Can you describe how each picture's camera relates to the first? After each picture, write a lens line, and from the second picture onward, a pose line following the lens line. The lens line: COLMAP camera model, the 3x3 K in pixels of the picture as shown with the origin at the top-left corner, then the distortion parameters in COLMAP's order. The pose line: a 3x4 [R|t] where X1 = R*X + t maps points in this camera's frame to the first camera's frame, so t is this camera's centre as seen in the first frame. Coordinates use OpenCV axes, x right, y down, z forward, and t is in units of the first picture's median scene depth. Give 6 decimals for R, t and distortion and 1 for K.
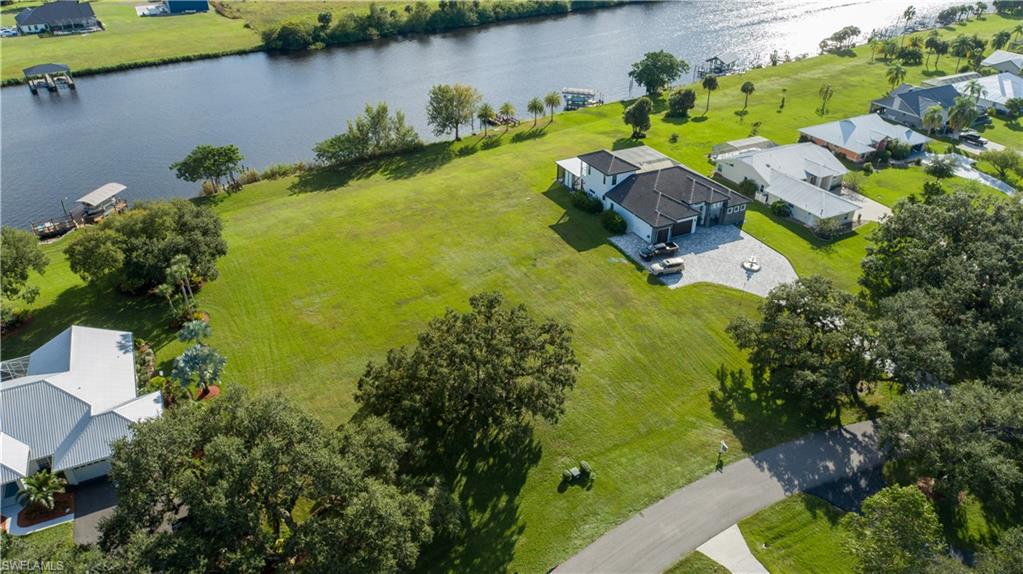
lens RADIAL K [[691.7, 0, 510.7], [0, 691.7, 288.5], [0, 0, 1]] dist [-0.010327, 0.008781]
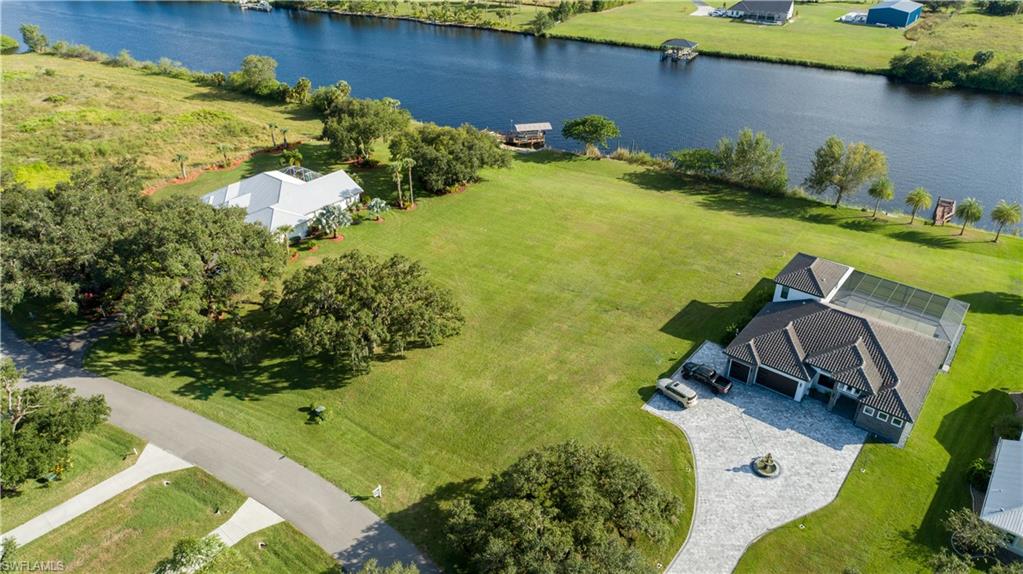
lens RADIAL K [[691.7, 0, 510.7], [0, 691.7, 288.5], [0, 0, 1]] dist [-0.010327, 0.008781]
pose [[0.408342, 0.468157, -0.783637, 0.612378], [-0.473183, 0.842685, 0.256864, -0.209188], [0.780612, 0.265915, 0.565627, 0.320015]]
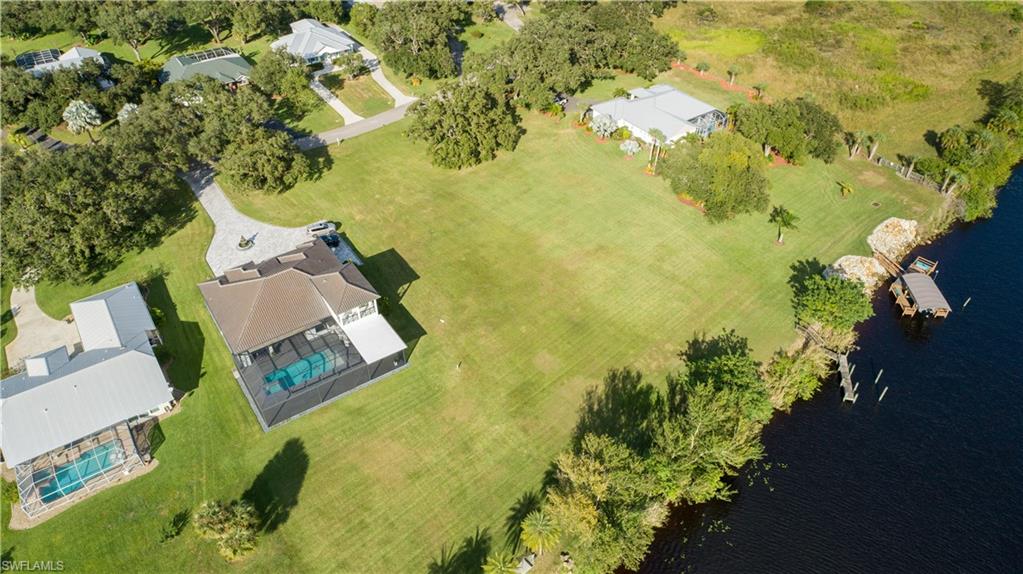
lens RADIAL K [[691.7, 0, 510.7], [0, 691.7, 288.5], [0, 0, 1]] dist [-0.010327, 0.008781]
pose [[-0.990872, 0.082163, -0.106876, 0.031732], [-0.075834, 0.315745, 0.945809, -0.999912], [0.111456, 0.945280, -0.306632, 1.291697]]
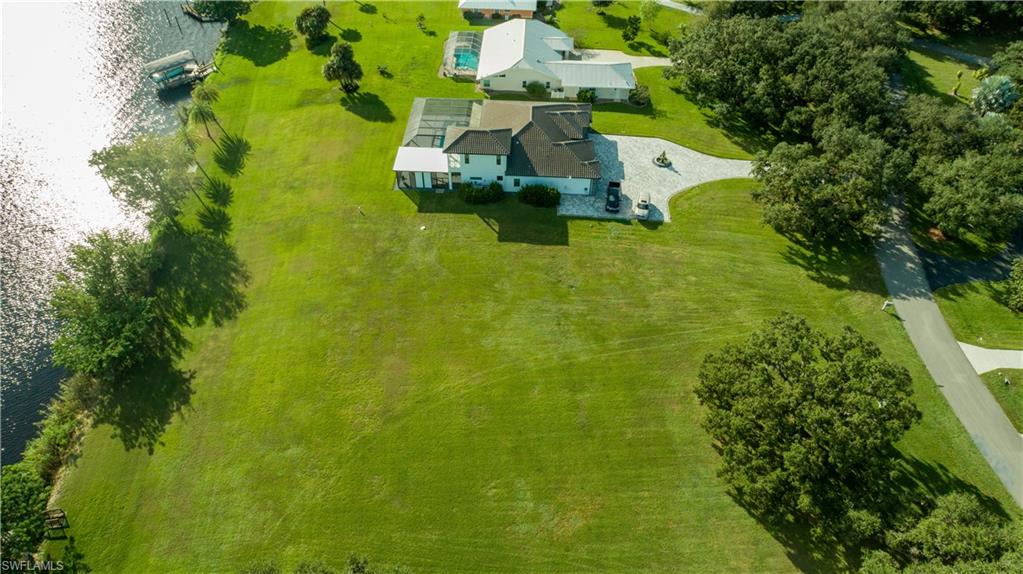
lens RADIAL K [[691.7, 0, 510.7], [0, 691.7, 288.5], [0, 0, 1]] dist [-0.010327, 0.008781]
pose [[0.497764, -0.626995, 0.599257, -0.473241], [0.447128, 0.777552, 0.442142, -0.403994], [-0.743174, 0.047862, 0.667384, 0.406729]]
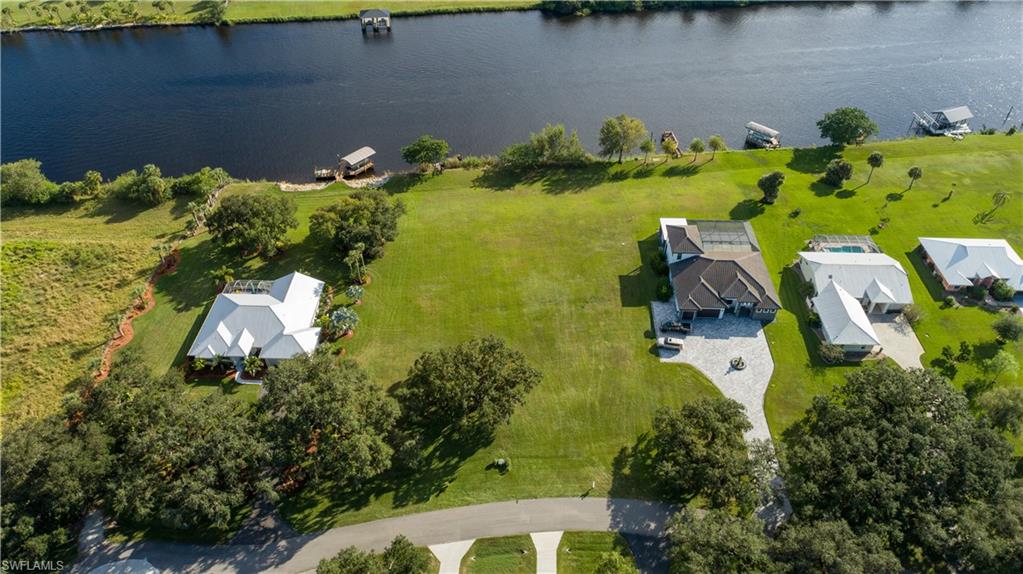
lens RADIAL K [[691.7, 0, 510.7], [0, 691.7, 288.5], [0, 0, 1]] dist [-0.010327, 0.008781]
pose [[0.878807, 0.317162, -0.356520, 0.340245], [-0.250460, 0.942539, 0.221113, -0.297119], [0.406163, -0.105022, 0.907746, -0.271331]]
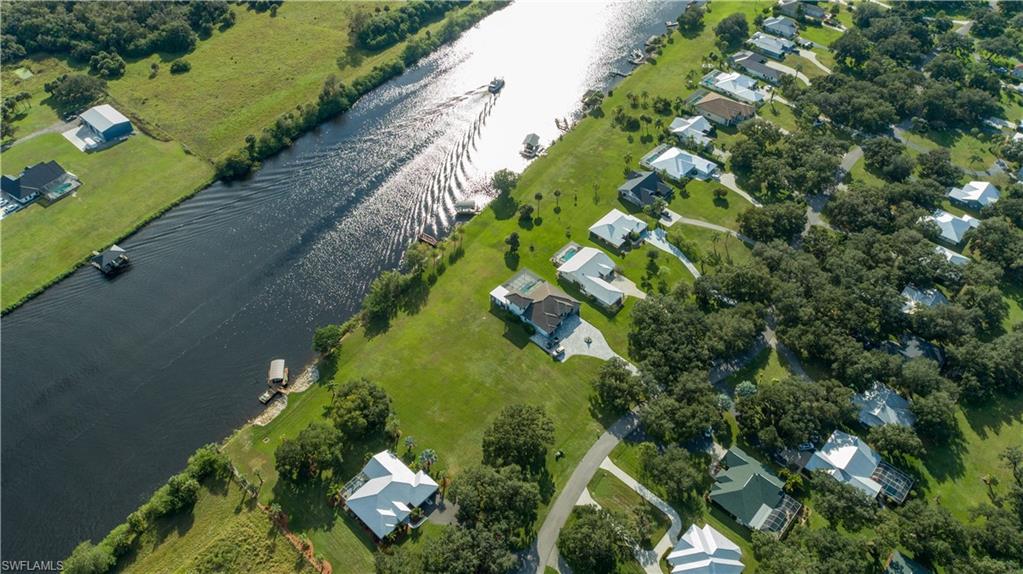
lens RADIAL K [[691.7, 0, 510.7], [0, 691.7, 288.5], [0, 0, 1]] dist [-0.010327, 0.008781]
pose [[0.934978, -0.247555, 0.254033, -0.444080], [0.180446, 0.948541, 0.260211, -0.800134], [-0.305377, -0.197453, 0.931535, -1.064508]]
